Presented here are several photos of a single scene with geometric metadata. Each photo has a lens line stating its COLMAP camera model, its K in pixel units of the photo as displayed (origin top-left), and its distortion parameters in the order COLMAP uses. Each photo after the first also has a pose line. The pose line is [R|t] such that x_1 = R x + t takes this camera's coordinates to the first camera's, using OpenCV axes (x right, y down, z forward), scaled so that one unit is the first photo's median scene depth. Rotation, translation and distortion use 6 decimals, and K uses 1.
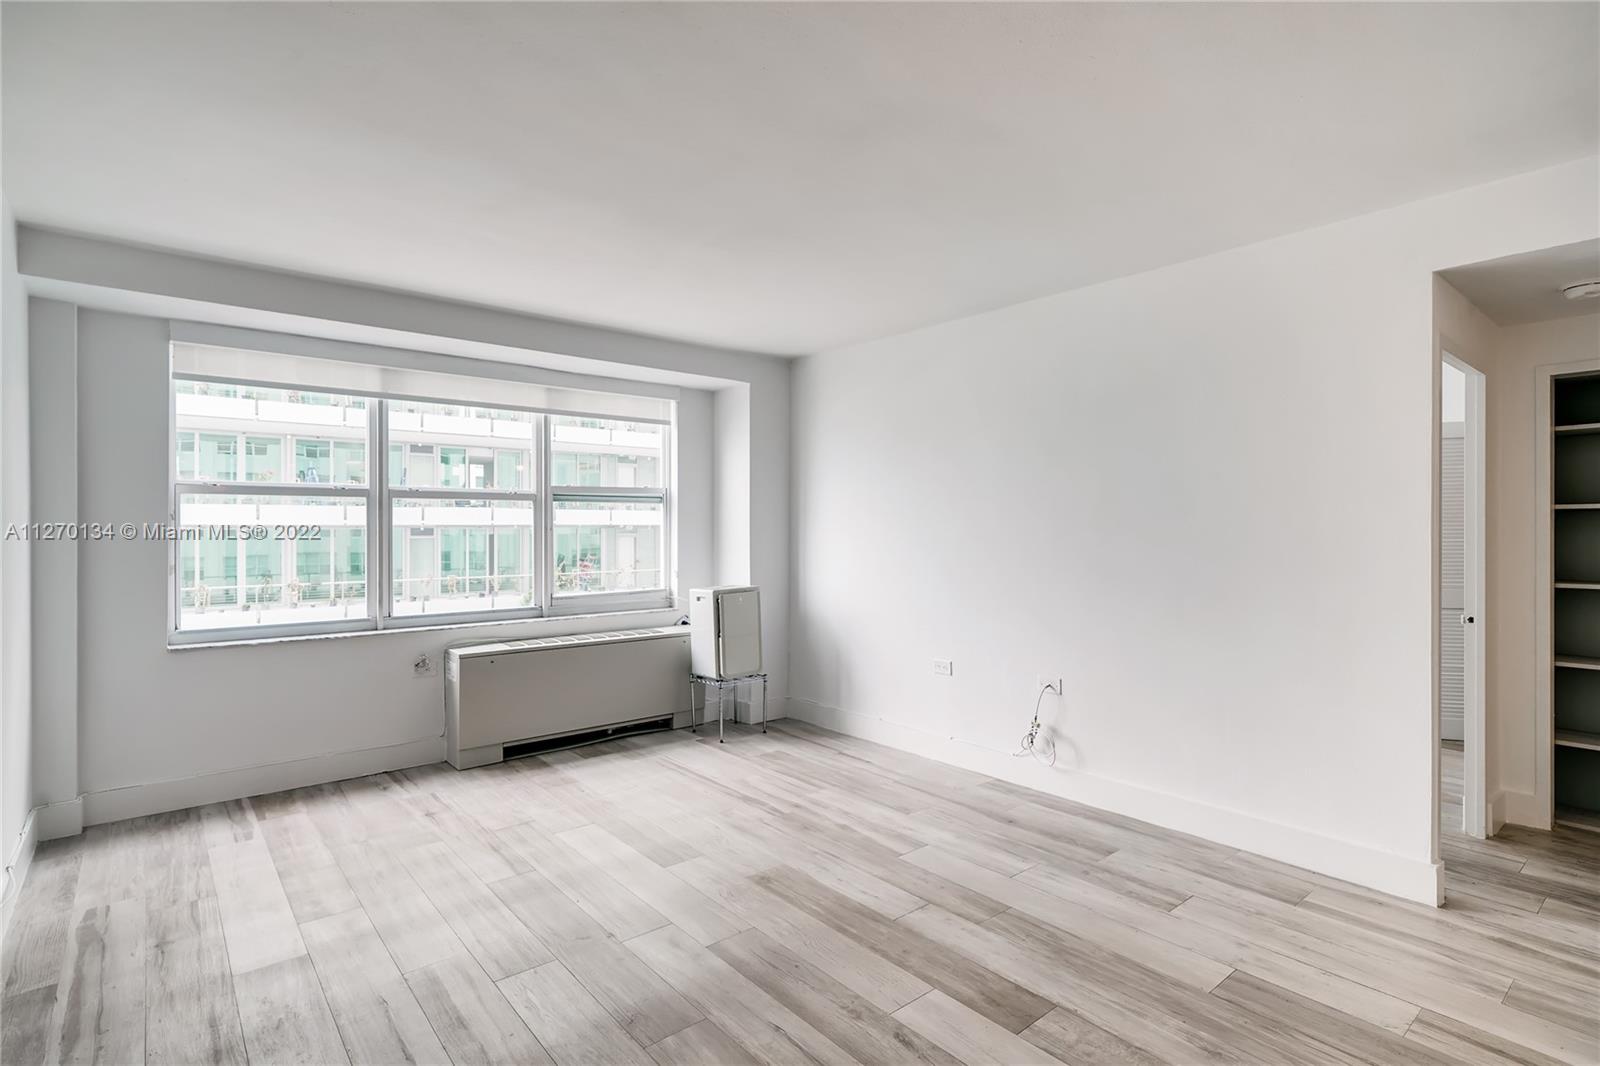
lens RADIAL K [[783.0, 0, 791.4], [0, 783.0, 531.4], [0, 0, 1]] dist [0.002138, 0.001464]
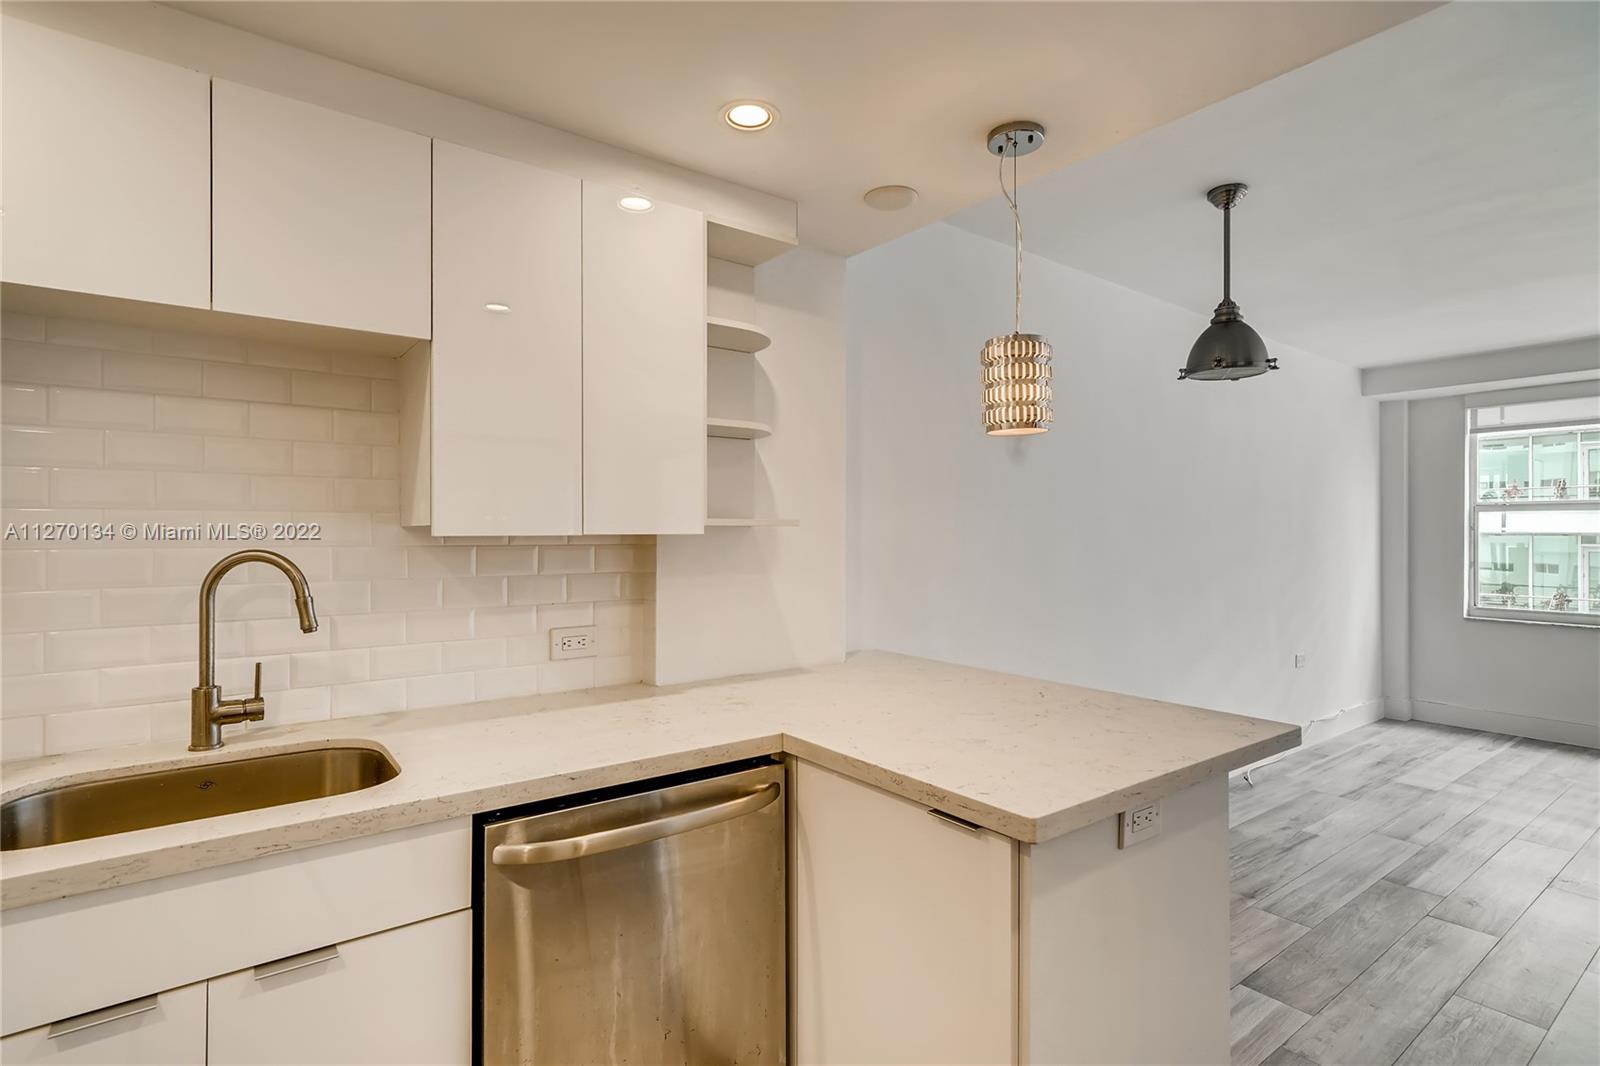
lens RADIAL K [[783.0, 0, 796.7], [0, 783.0, 532.0], [0, 0, 1]] dist [0.002138, 0.001464]
pose [[-0.039279, 0.000527, -0.999228, 0.617617], [-0.007359, 0.999973, 0.000817, -0.002106], [0.999201, 0.007386, -0.039274, -0.168308]]
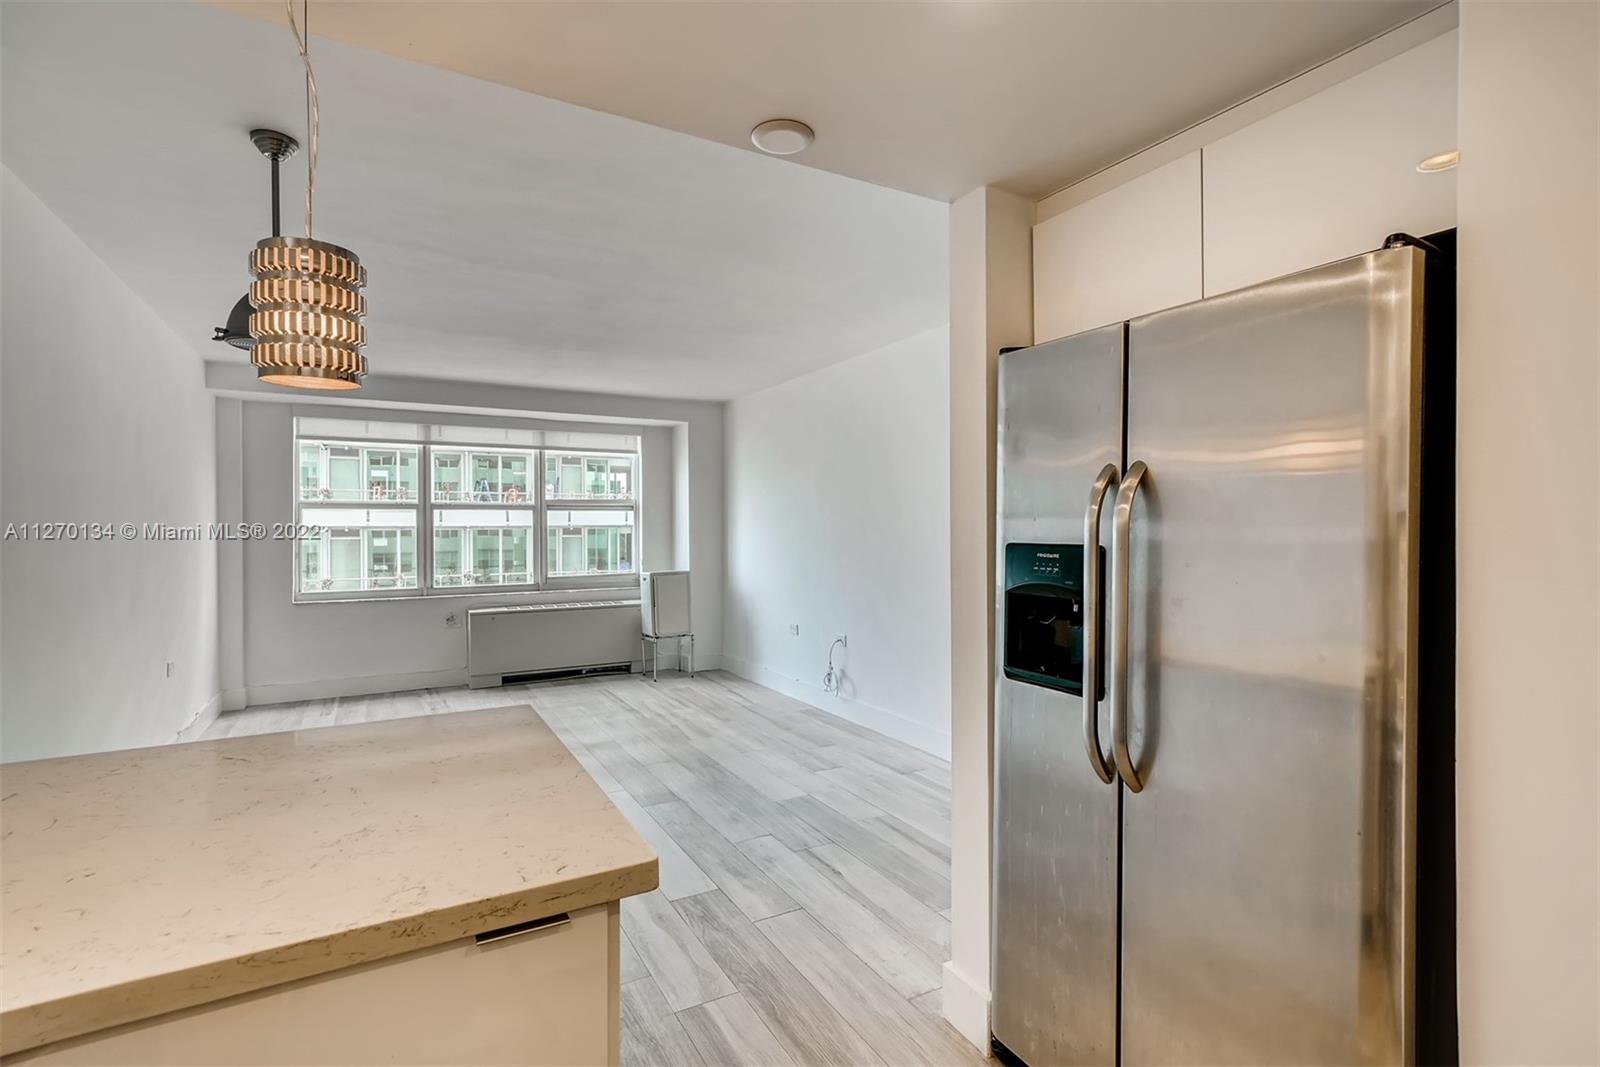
lens RADIAL K [[740.6, 0, 792.1], [0, 740.6, 529.4], [0, 0, 1]] dist [0.001588, -0.000378]
pose [[0.984170, -0.001674, -0.177221, 0.436474], [0.001409, 0.999998, -0.001624, -0.000277], [0.177223, 0.001349, 0.984170, -0.295433]]
